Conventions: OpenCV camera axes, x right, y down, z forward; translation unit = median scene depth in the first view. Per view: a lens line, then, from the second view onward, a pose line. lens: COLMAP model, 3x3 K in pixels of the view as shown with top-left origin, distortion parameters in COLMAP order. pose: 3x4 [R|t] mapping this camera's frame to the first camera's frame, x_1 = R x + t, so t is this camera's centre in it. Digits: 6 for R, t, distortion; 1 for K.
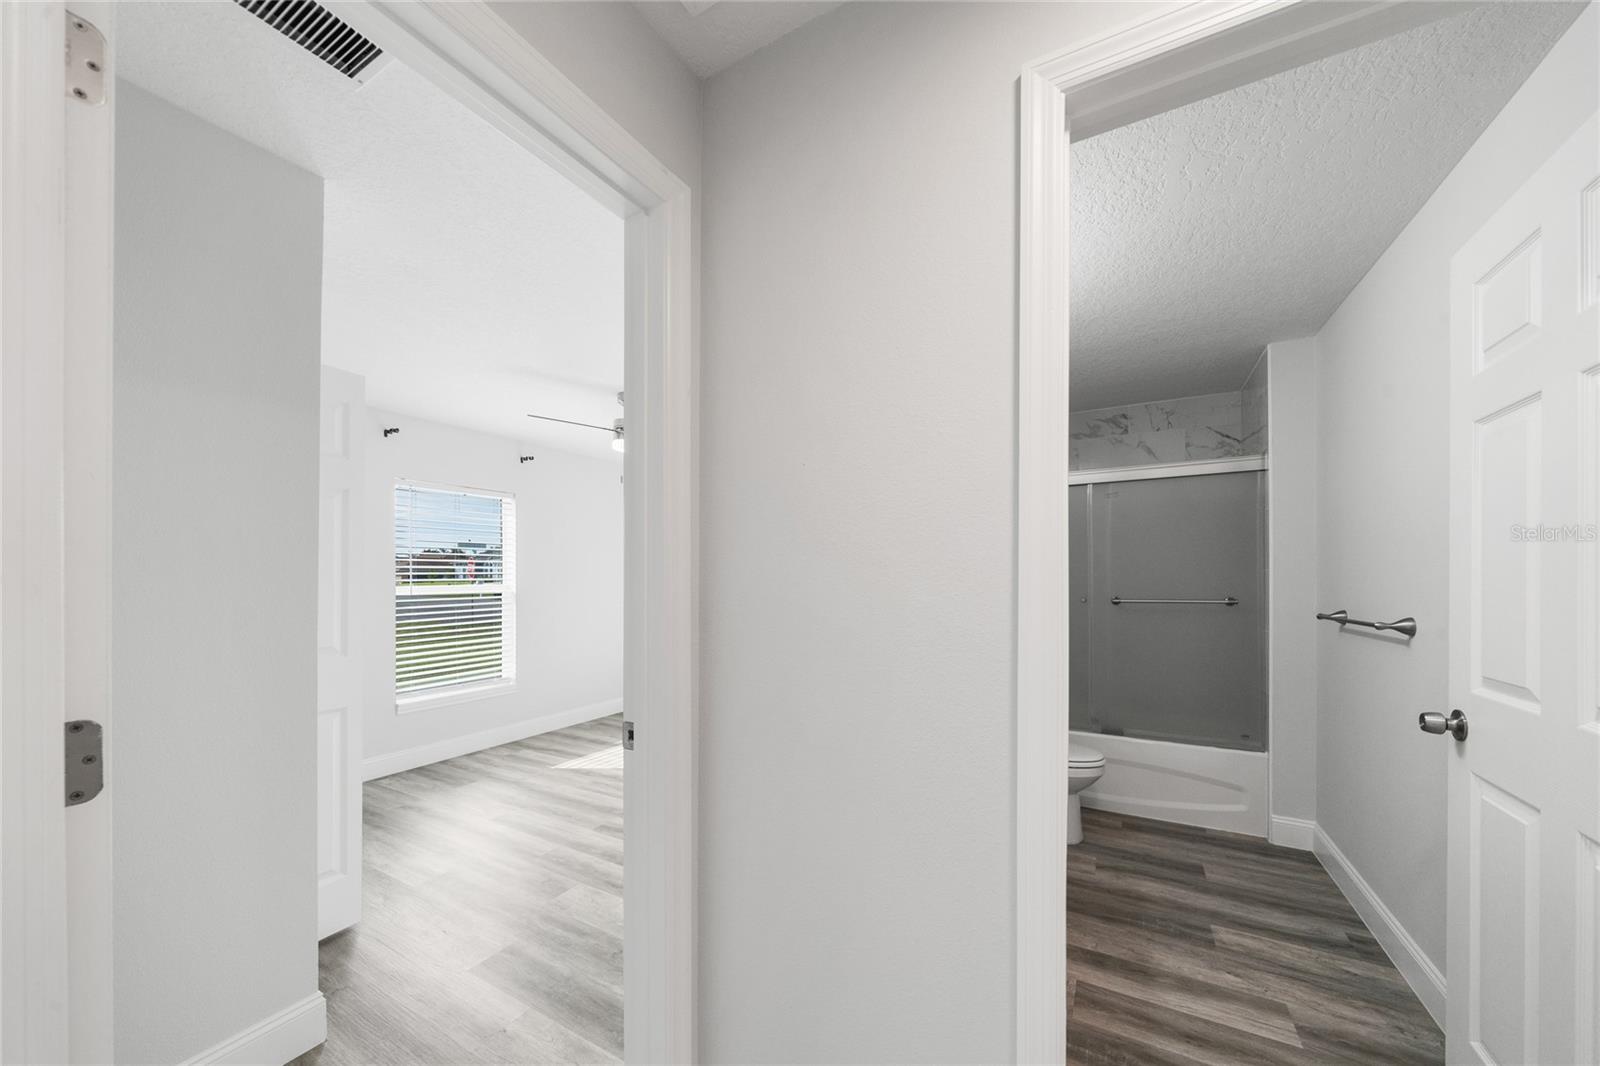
lens RADIAL K [[561.3, 0, 807.8], [0, 561.3, 575.5], [0, 0, 1]] dist [-0.003813, -0.000019]
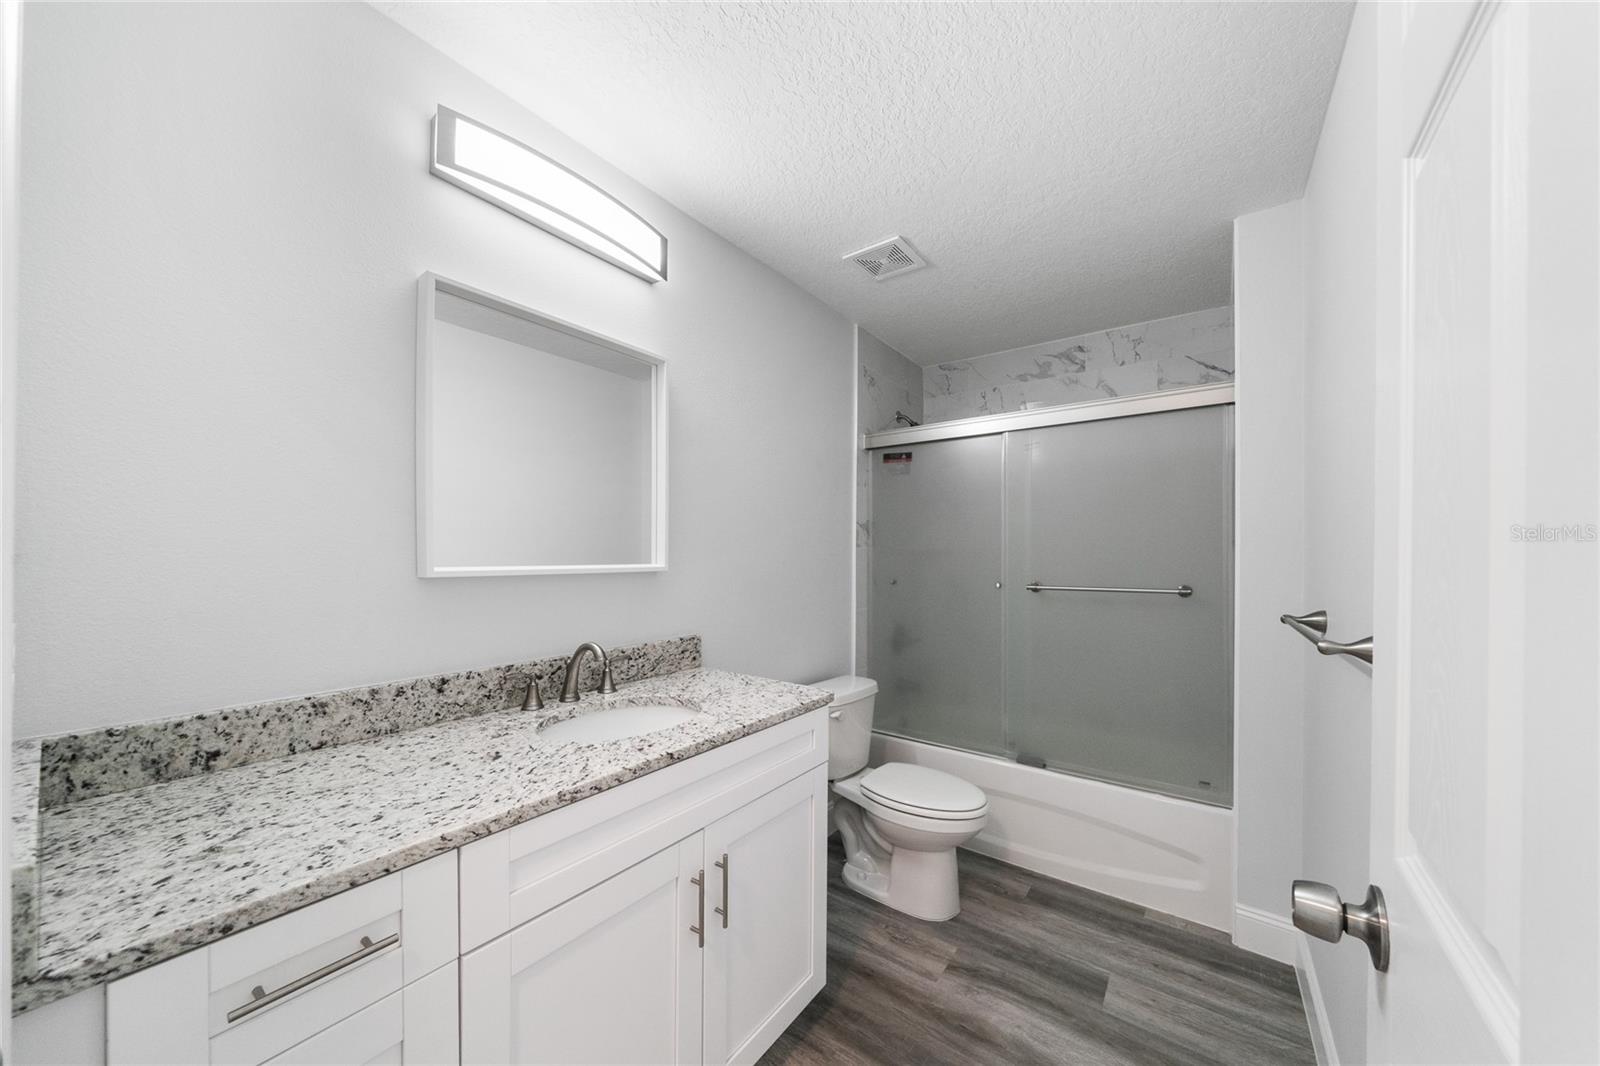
lens RADIAL K [[561.3, 0, 789.6], [0, 561.3, 548.8], [0, 0, 1]] dist [-0.003813, -0.000019]
pose [[0.992606, 0.004239, -0.121305, 0.358122], [-0.004502, 0.999988, -0.001890, -0.003656], [0.121295, 0.002422, 0.992614, 0.245133]]
